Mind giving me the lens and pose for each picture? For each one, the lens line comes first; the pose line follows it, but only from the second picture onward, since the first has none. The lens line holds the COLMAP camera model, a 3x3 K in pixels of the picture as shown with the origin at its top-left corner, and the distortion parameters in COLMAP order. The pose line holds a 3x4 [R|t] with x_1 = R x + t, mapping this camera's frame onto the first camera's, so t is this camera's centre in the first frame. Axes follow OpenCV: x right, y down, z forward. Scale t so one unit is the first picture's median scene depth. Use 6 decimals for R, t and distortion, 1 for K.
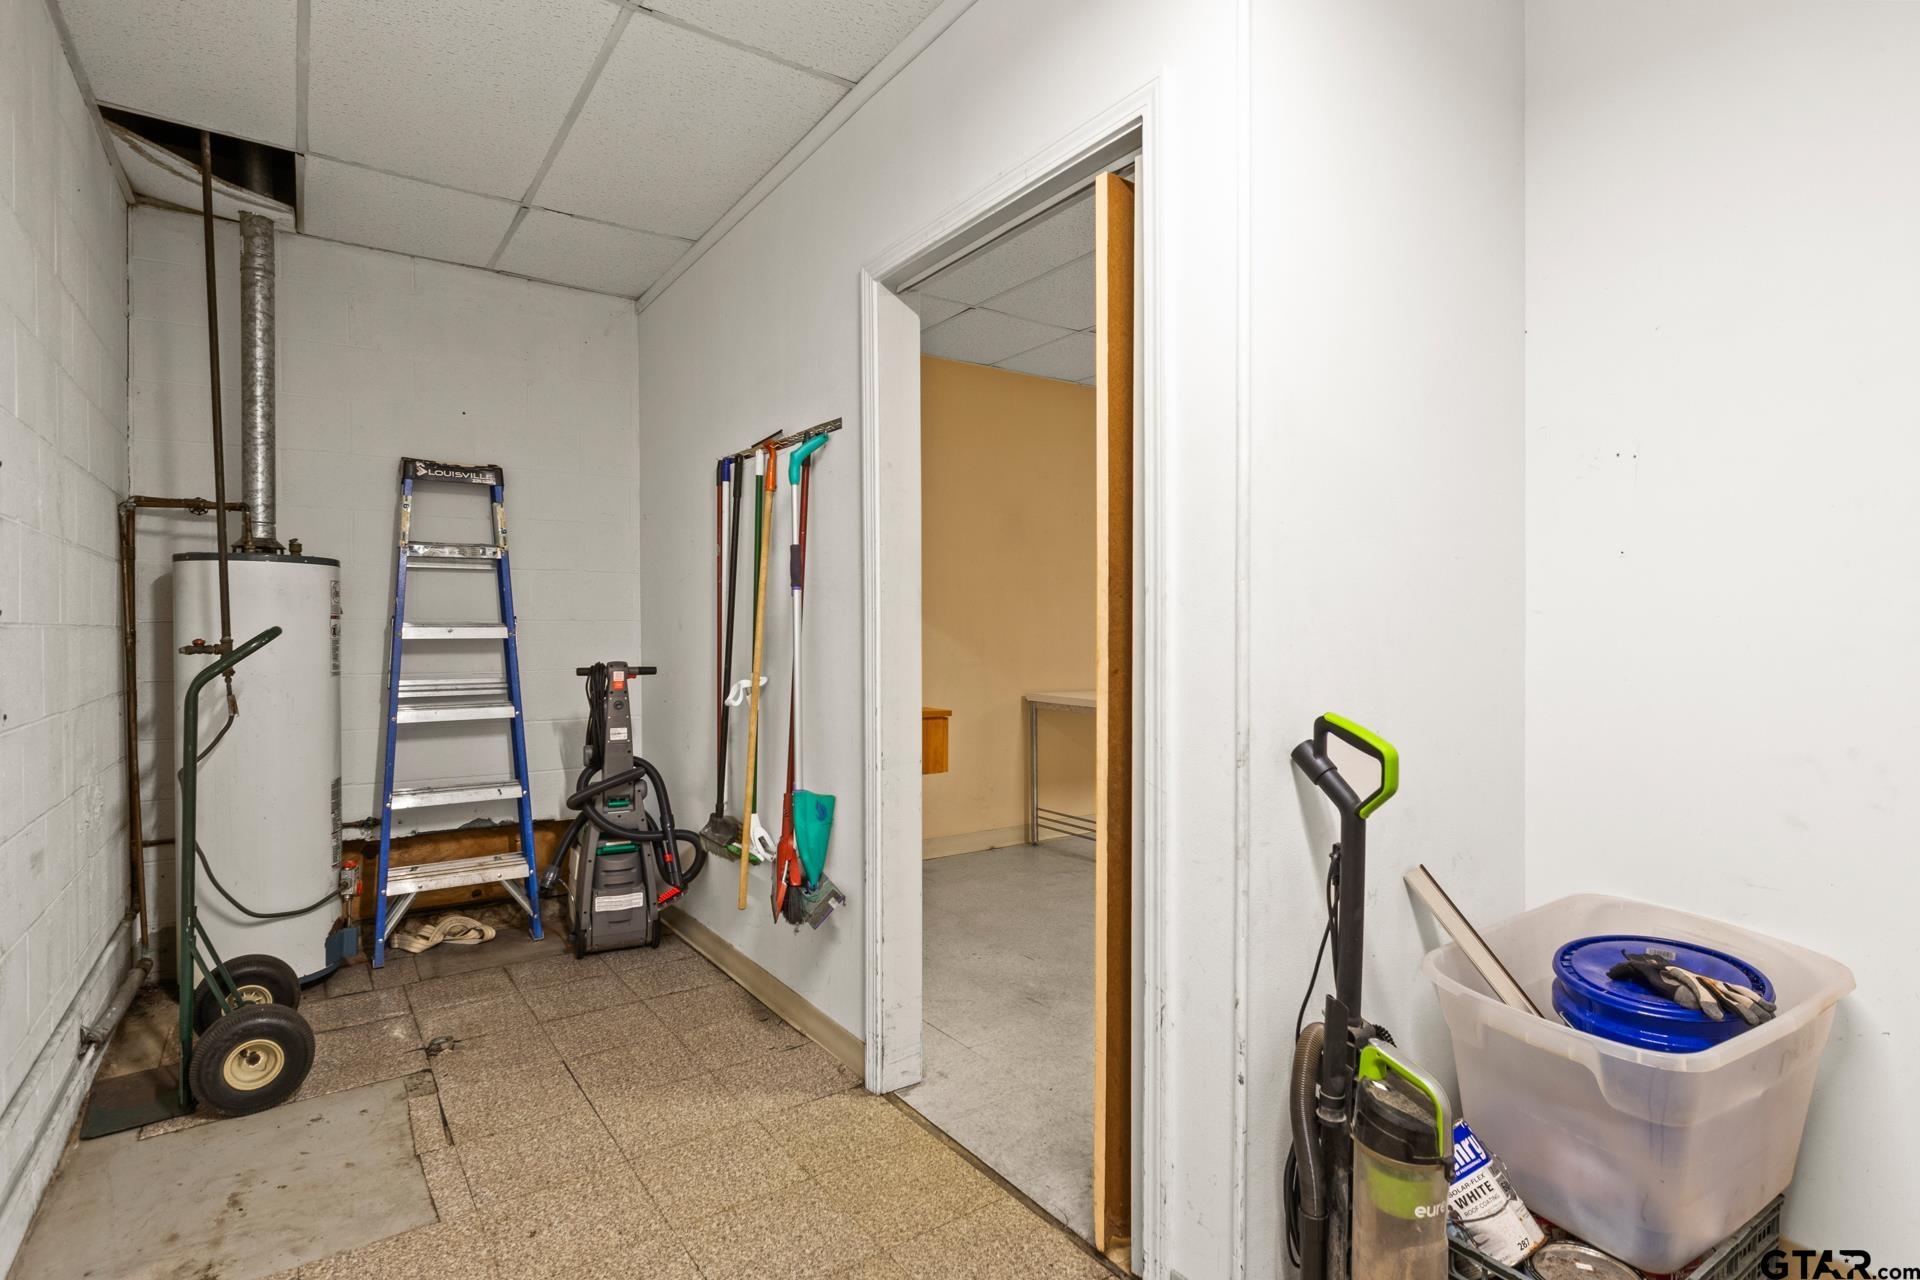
lens RADIAL K [[948.5, 0, 957.1], [0, 948.5, 637.3], [0, 0, 1]] dist [-0.005414, 0.000328]
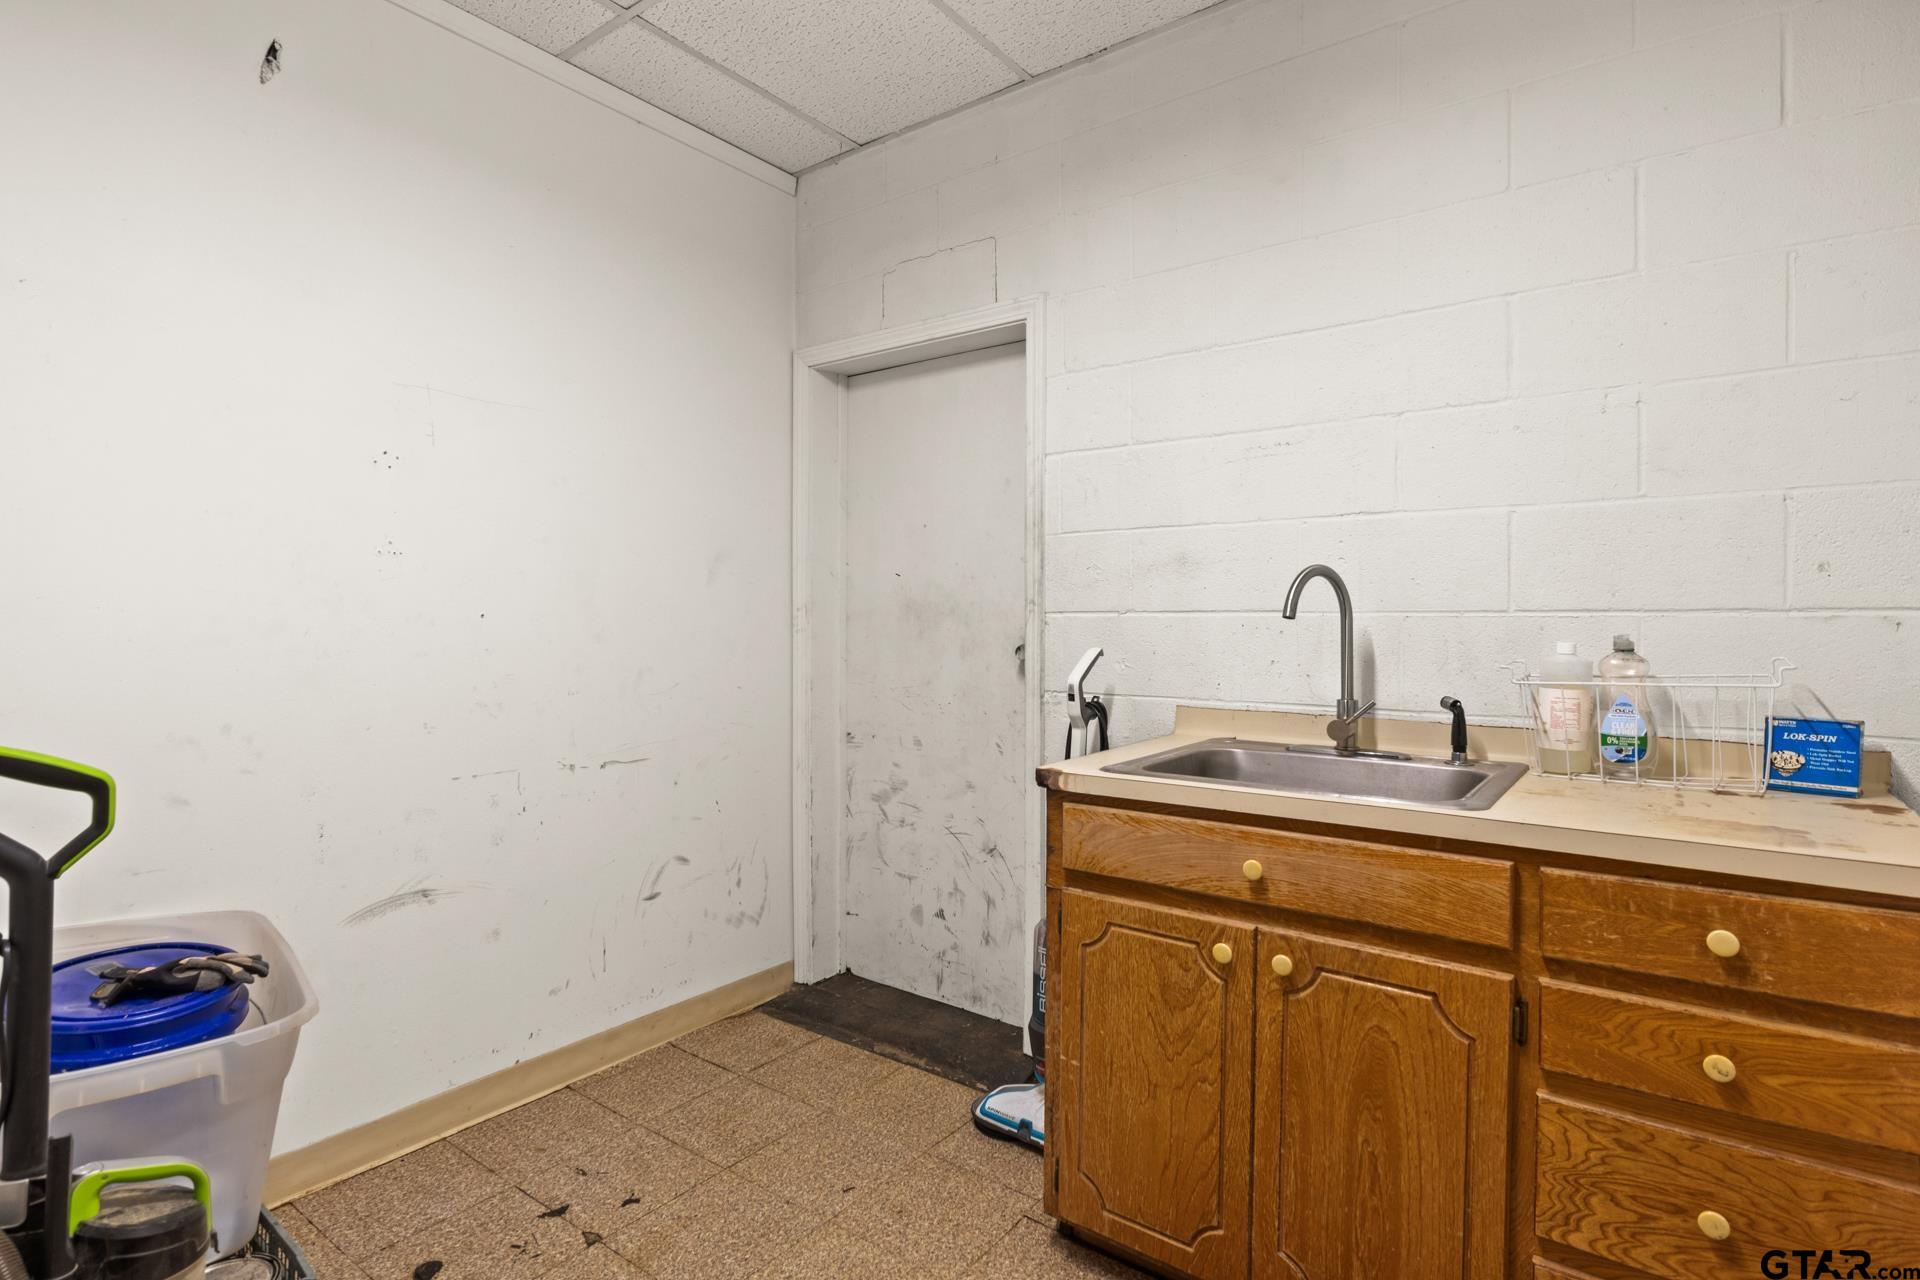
lens RADIAL K [[948.5, 0, 957.2], [0, 948.5, 638.3], [0, 0, 1]] dist [-0.005414, 0.000328]
pose [[-0.309251, -0.015064, 0.950861, -0.439745], [0.002801, 0.999856, 0.016751, -0.005831], [-0.950976, 0.007843, -0.309164, 0.524097]]
